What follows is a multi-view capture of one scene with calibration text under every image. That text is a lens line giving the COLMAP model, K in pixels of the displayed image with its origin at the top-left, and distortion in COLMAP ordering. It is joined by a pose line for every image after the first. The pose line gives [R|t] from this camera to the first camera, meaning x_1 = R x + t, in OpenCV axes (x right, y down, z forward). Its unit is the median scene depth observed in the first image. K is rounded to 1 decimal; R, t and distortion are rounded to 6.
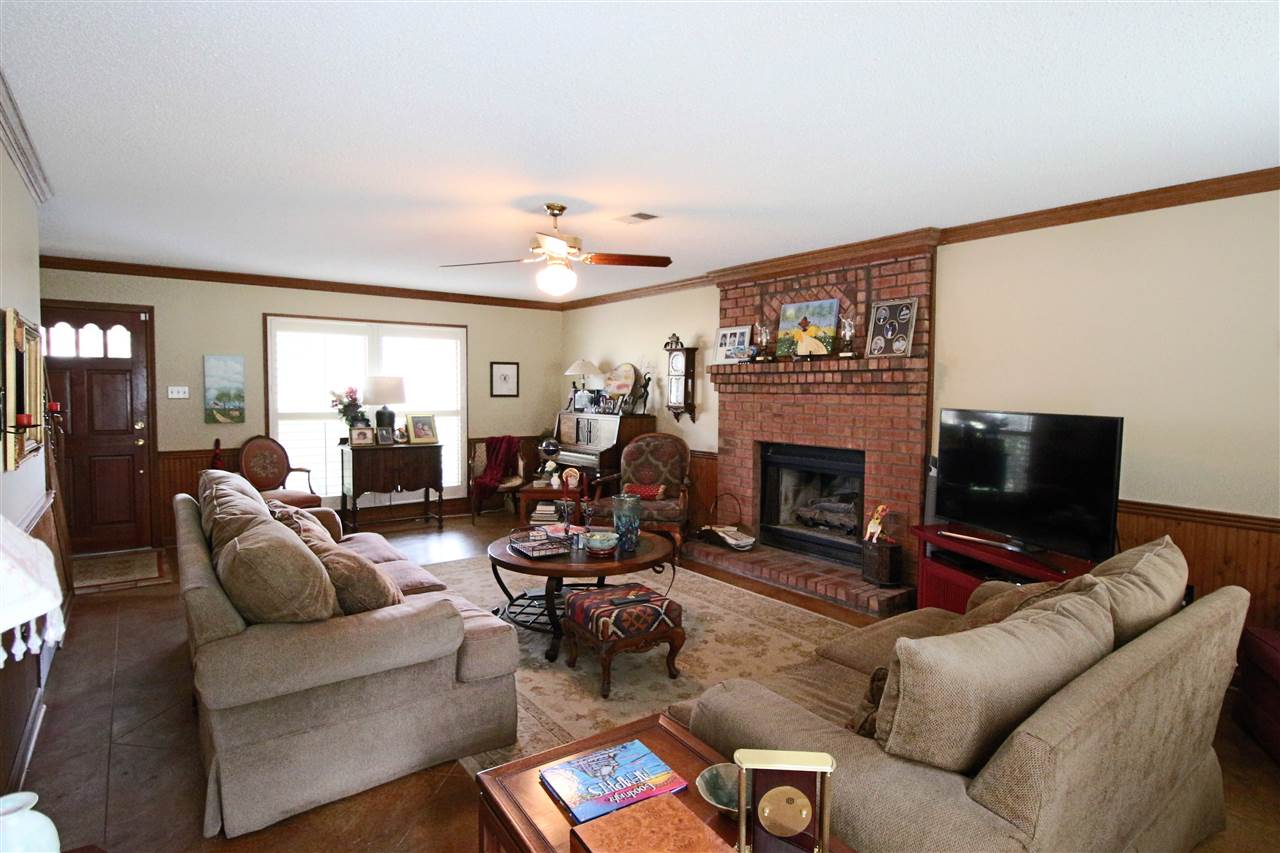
lens RADIAL K [[678.8, 0, 634.2], [0, 678.8, 424.8], [0, 0, 1]] dist [-0.002494, -0.000968]
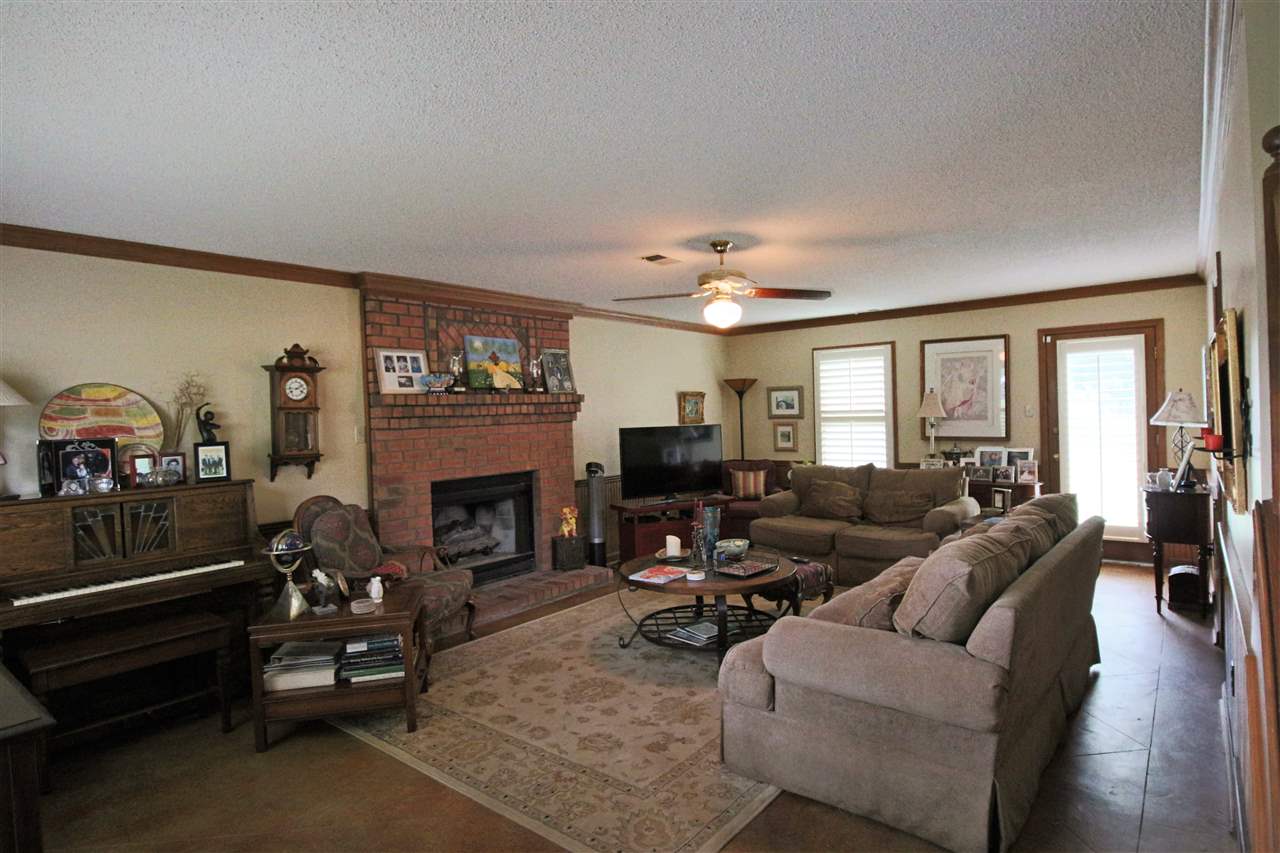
lens RADIAL K [[678.8, 0, 641.5], [0, 678.8, 434.0], [0, 0, 1]] dist [-0.002494, -0.000968]
pose [[-0.251908, -0.025340, 0.967419, -0.822900], [0.084066, 0.995305, 0.047961, -0.063969], [-0.964093, 0.093409, -0.248596, 1.056017]]
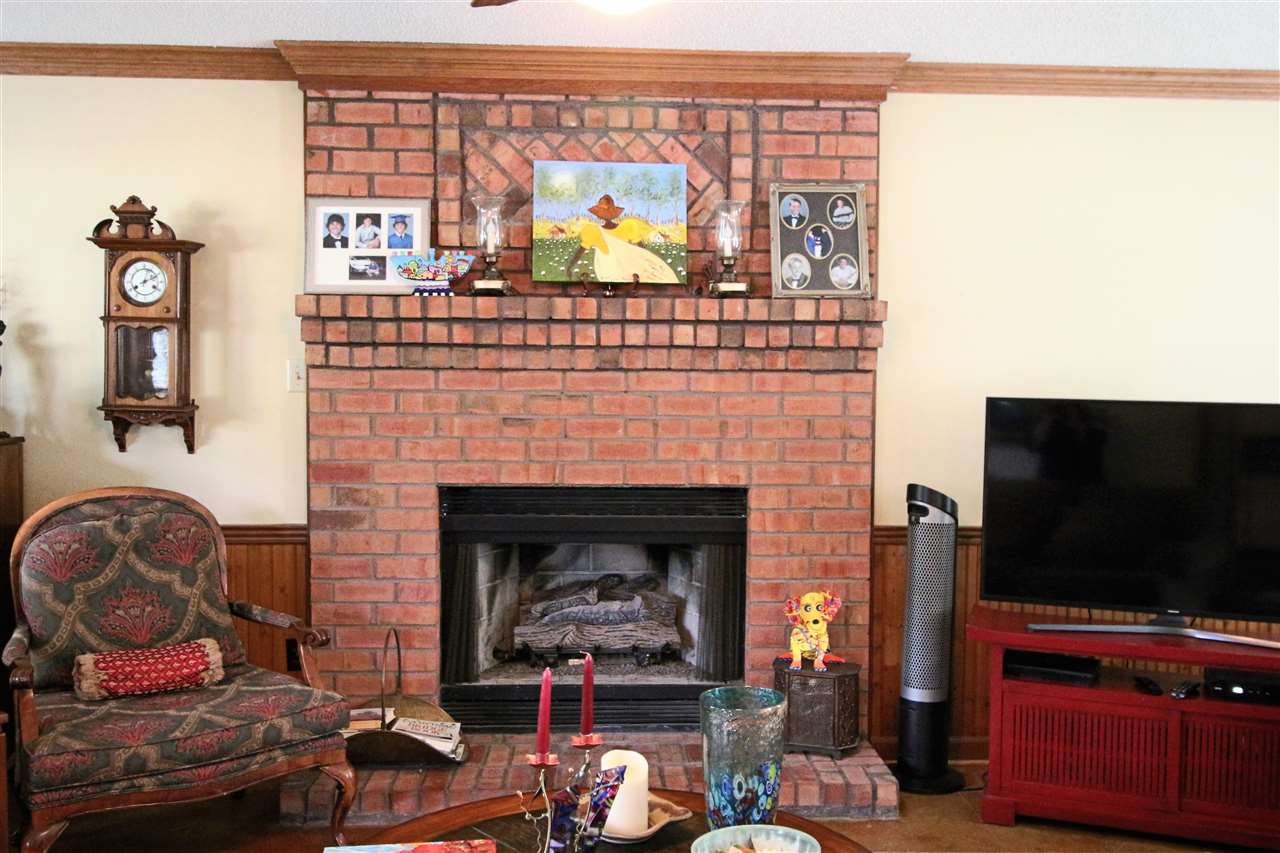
lens RADIAL K [[1205.8, 0, 651.6], [0, 1205.8, 417.2], [0, 0, 1]] dist [0.023028, 0.000000]
pose [[0.549335, -0.043649, 0.834461, -0.394040], [0.038961, 0.998887, 0.026602, -0.035285], [-0.834693, 0.017898, 0.550424, 0.549055]]
